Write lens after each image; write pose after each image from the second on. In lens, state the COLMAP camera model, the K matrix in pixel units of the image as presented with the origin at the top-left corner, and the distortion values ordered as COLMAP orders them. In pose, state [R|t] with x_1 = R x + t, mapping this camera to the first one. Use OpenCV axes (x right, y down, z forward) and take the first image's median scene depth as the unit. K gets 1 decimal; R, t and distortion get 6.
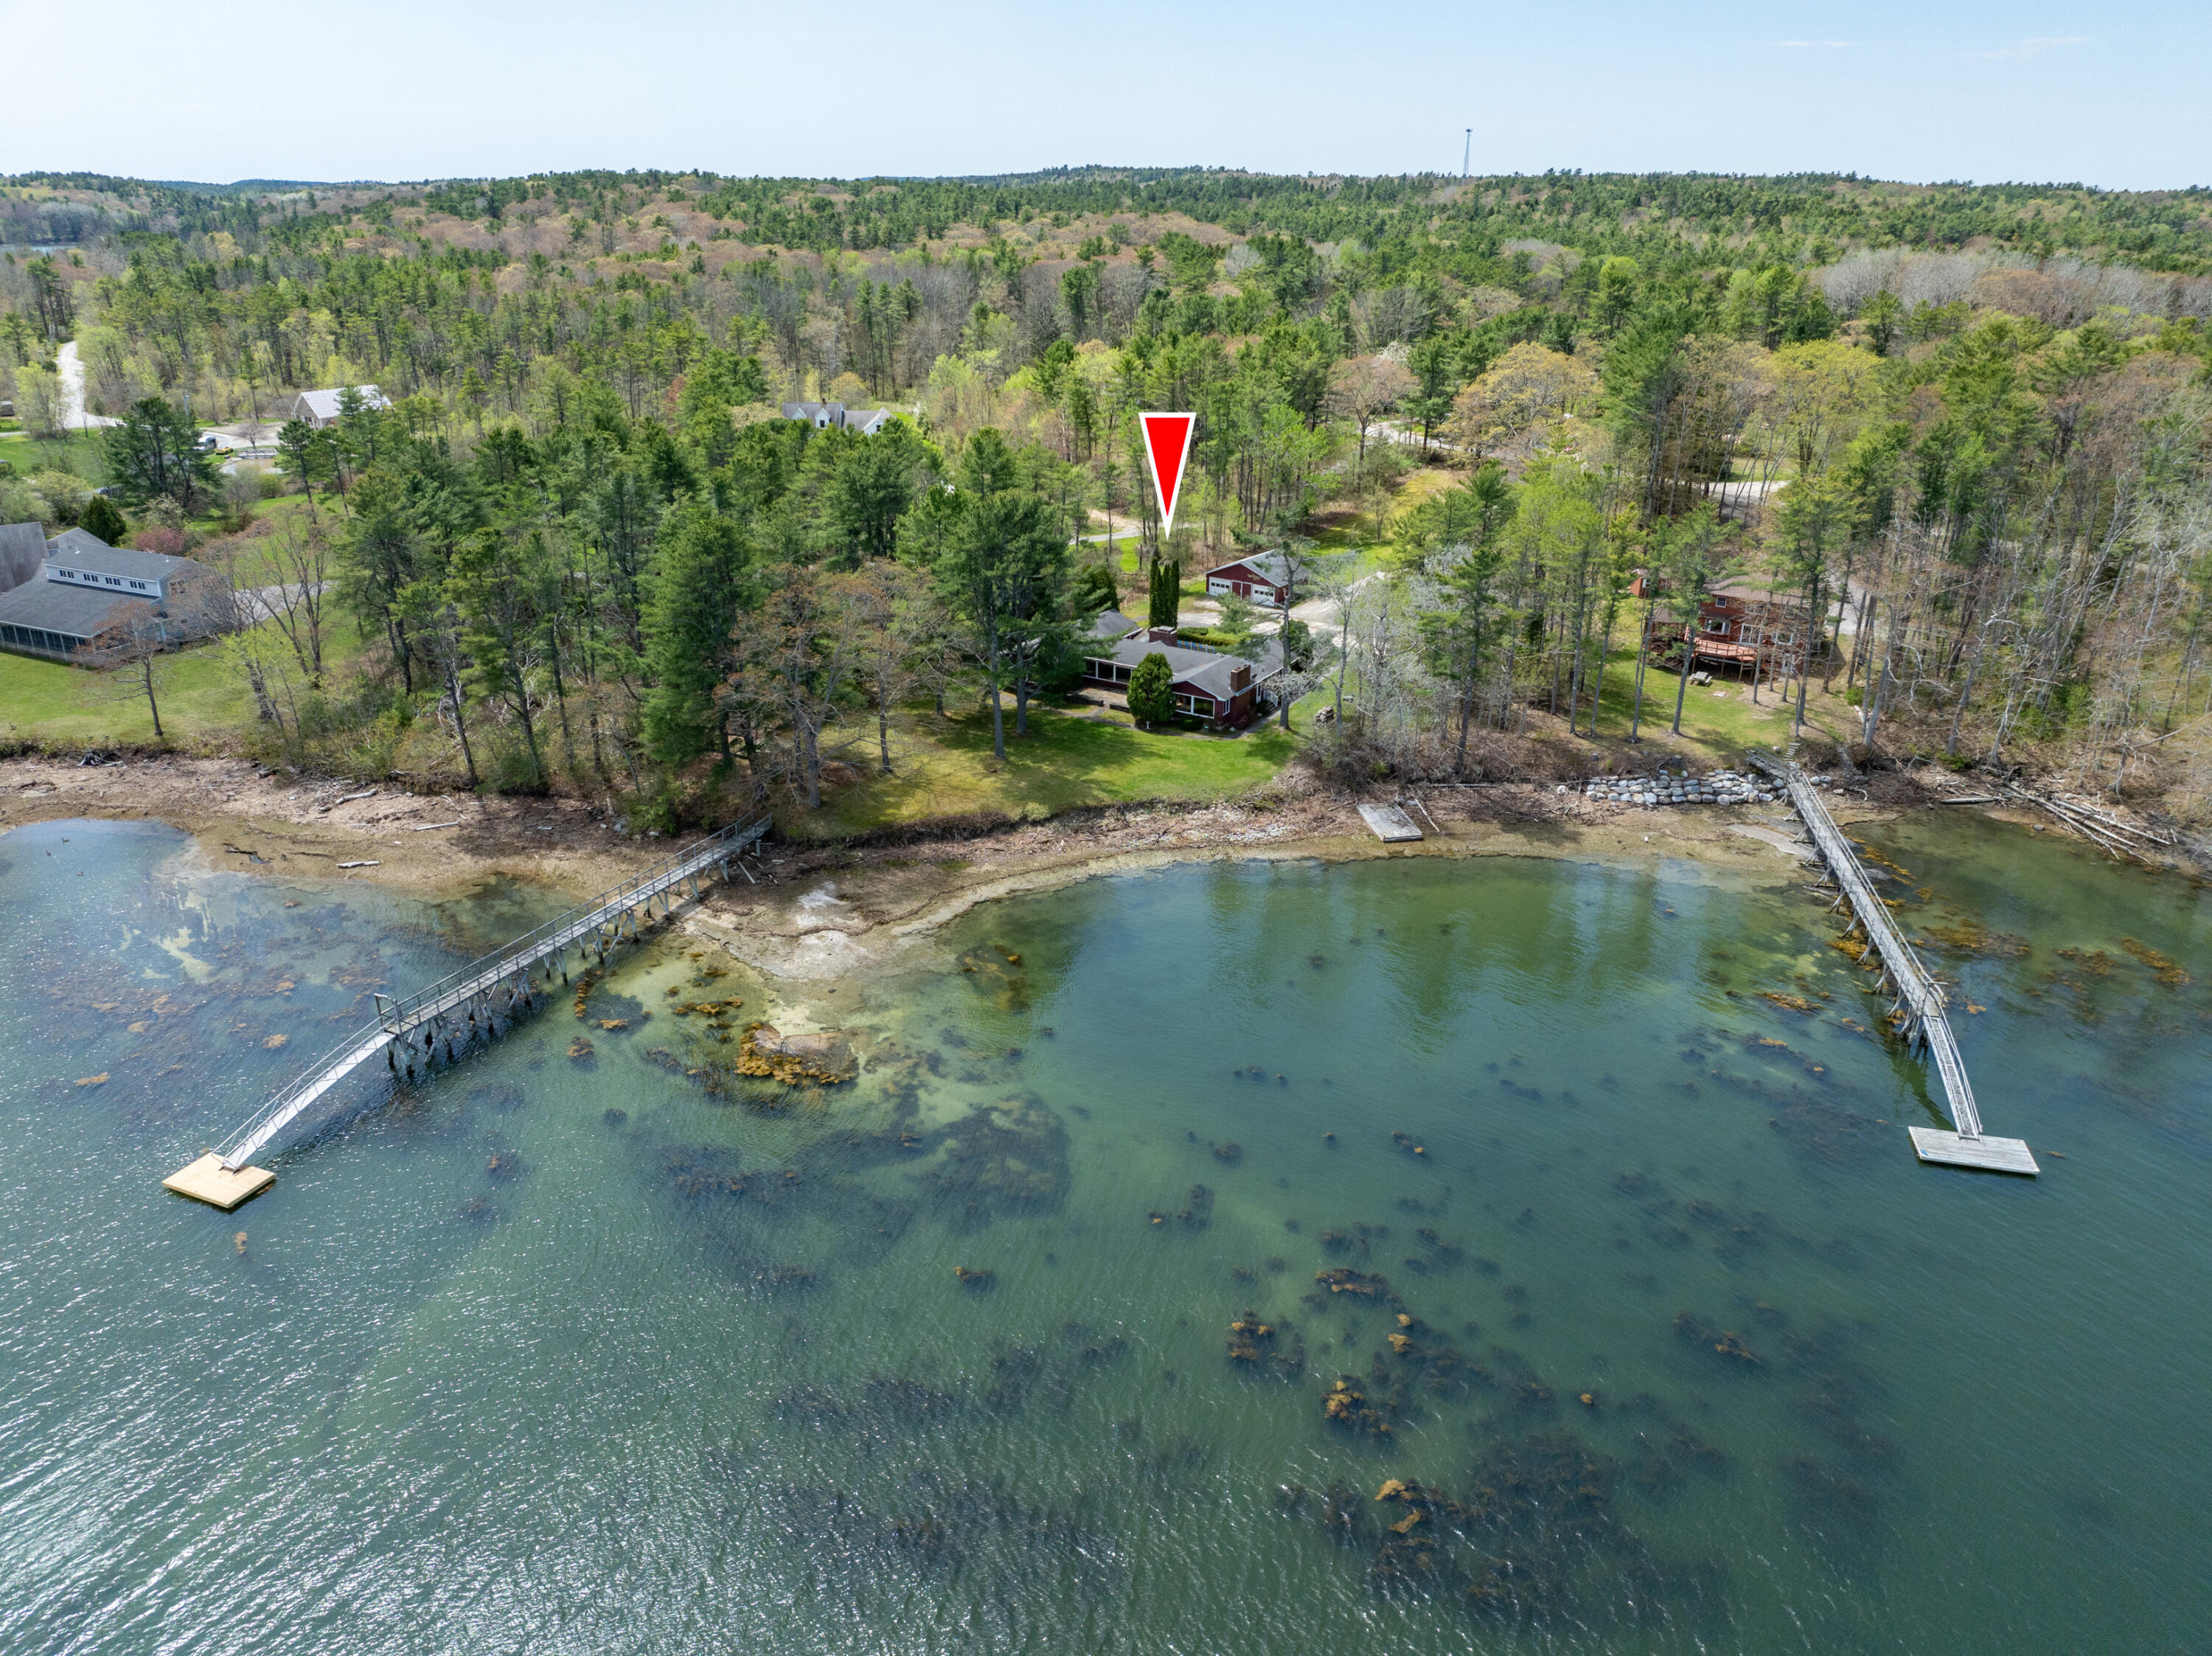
lens RADIAL K [[1553.1, 0, 1093.8], [0, 1553.1, 810.5], [0, 0, 1]] dist [-0.045898, 0.014108]
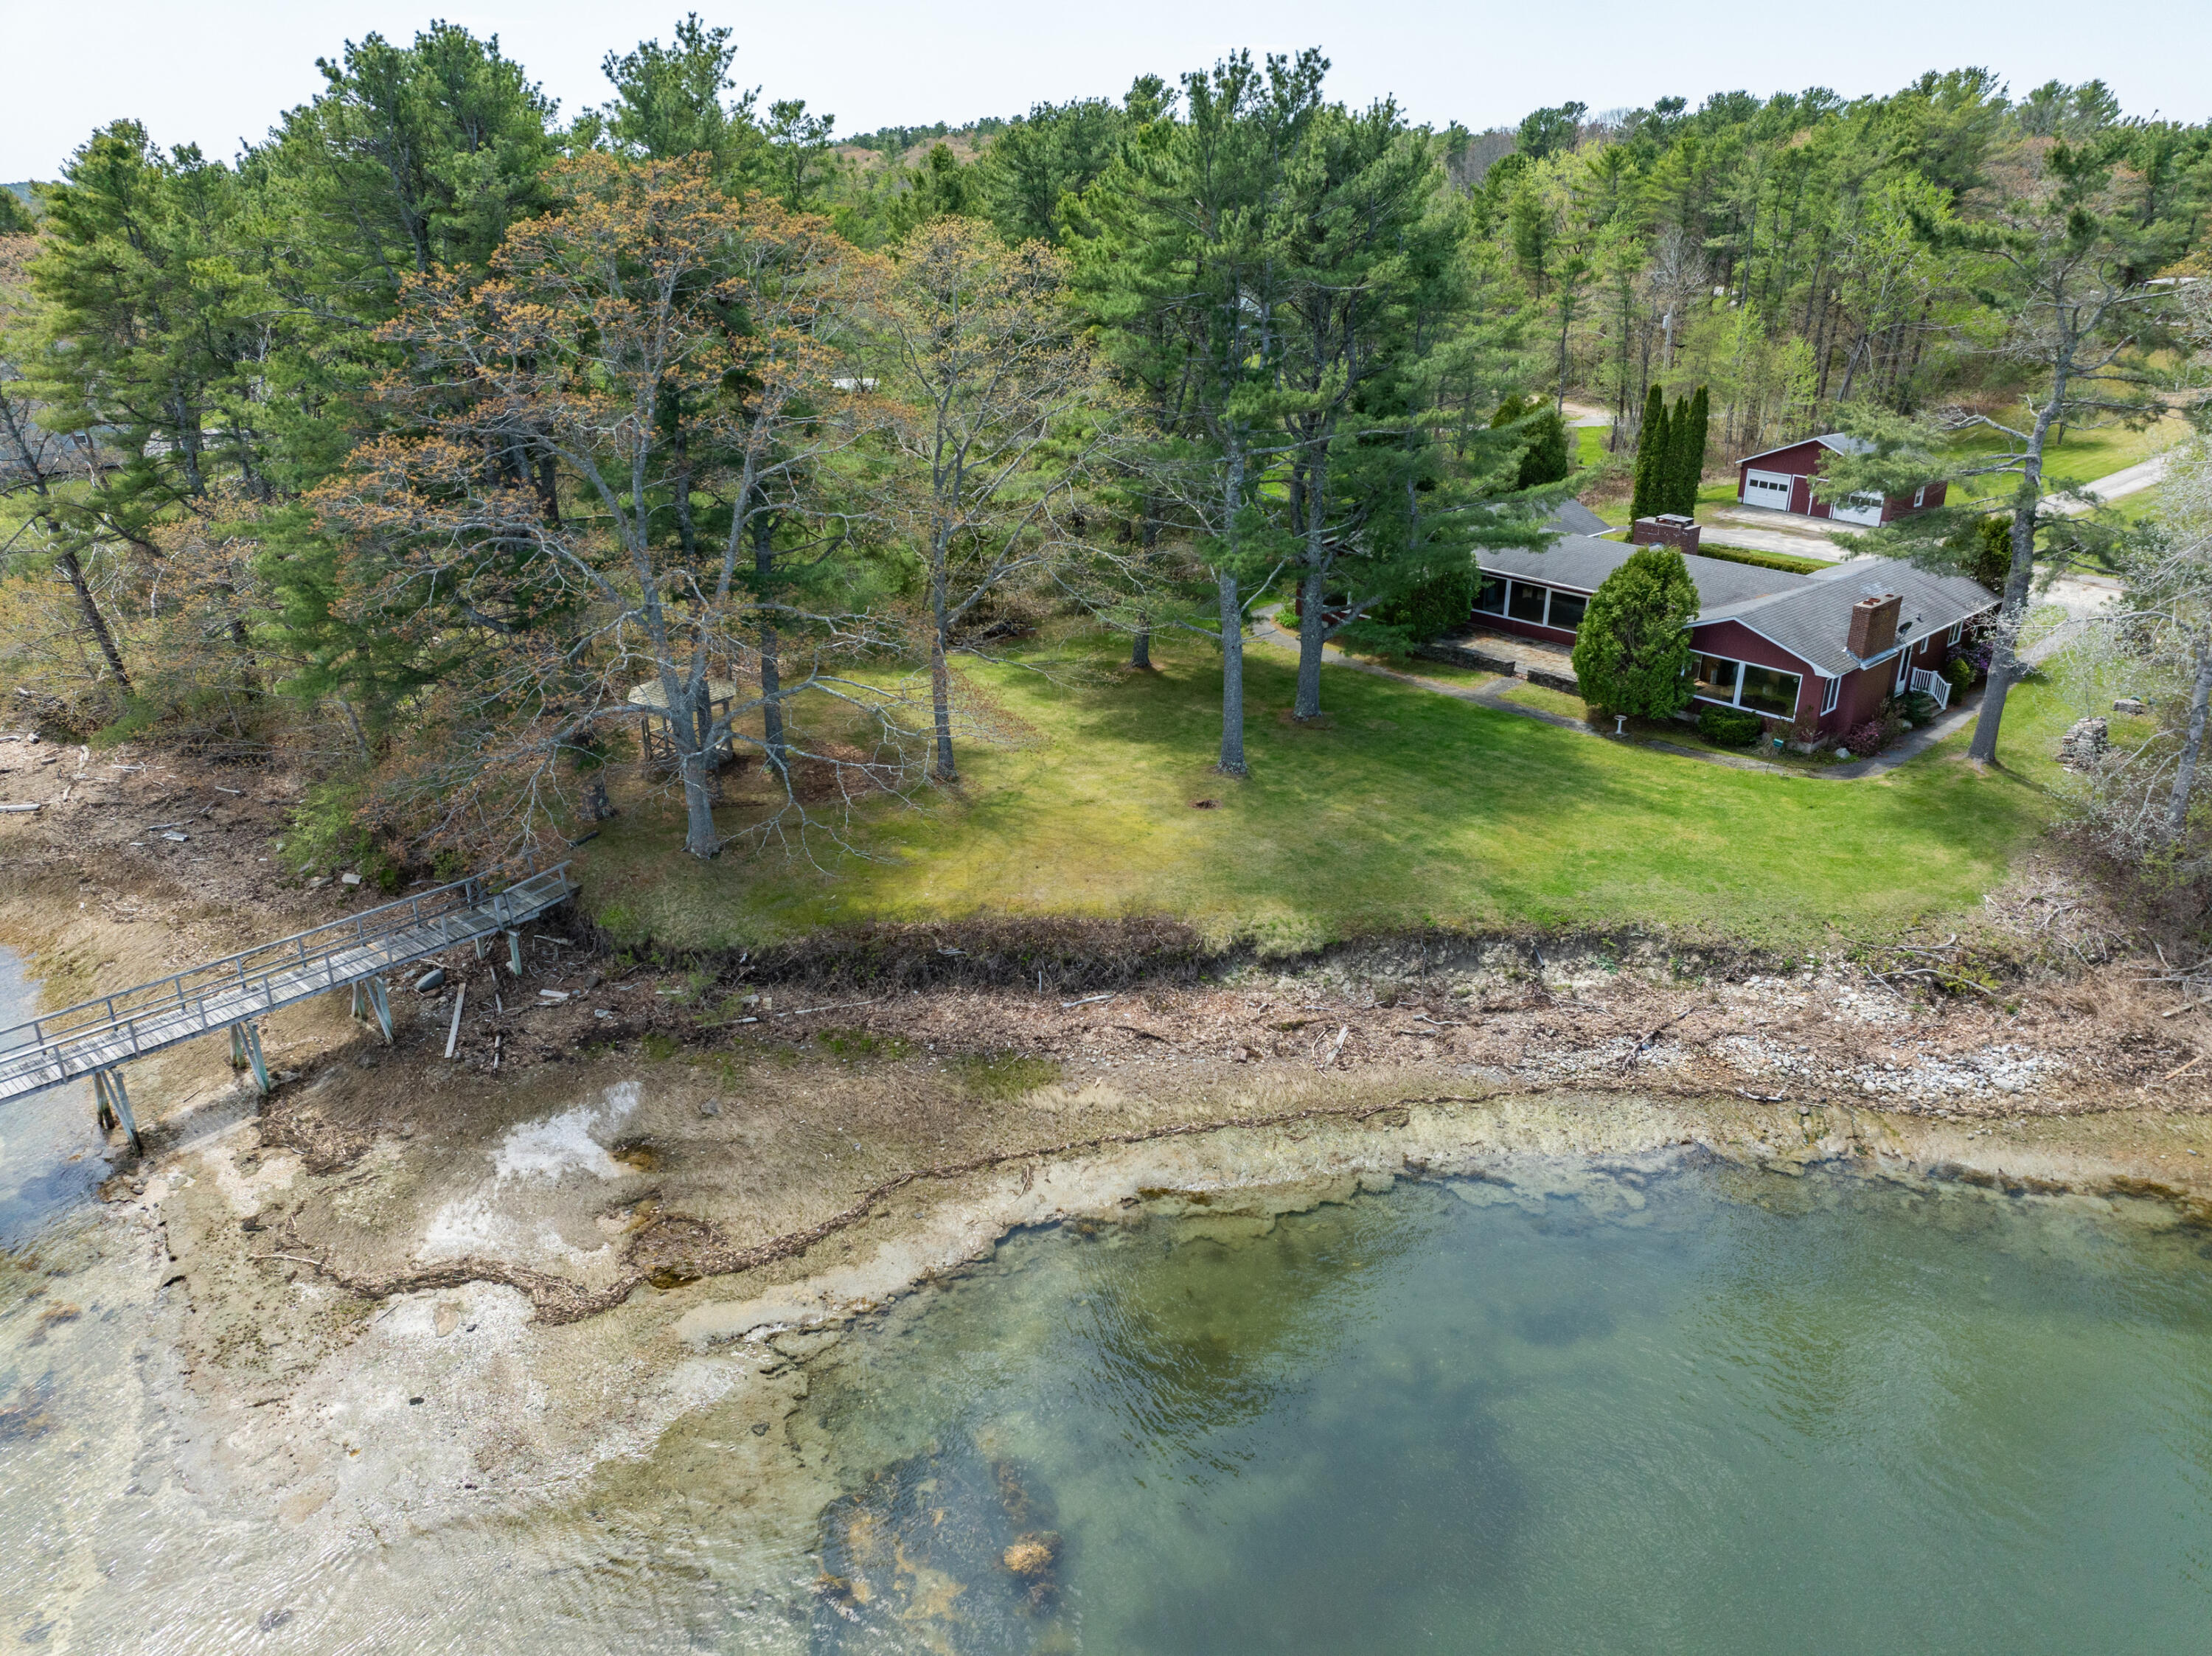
lens RADIAL K [[1553.1, 0, 1097.6], [0, 1553.1, 837.6], [0, 0, 1]] dist [-0.045898, 0.014108]
pose [[0.962427, 0.100494, -0.252259, 0.009162], [-0.097604, 0.994936, 0.023975, -0.024531], [0.253391, 0.001548, 0.967363, 0.638586]]
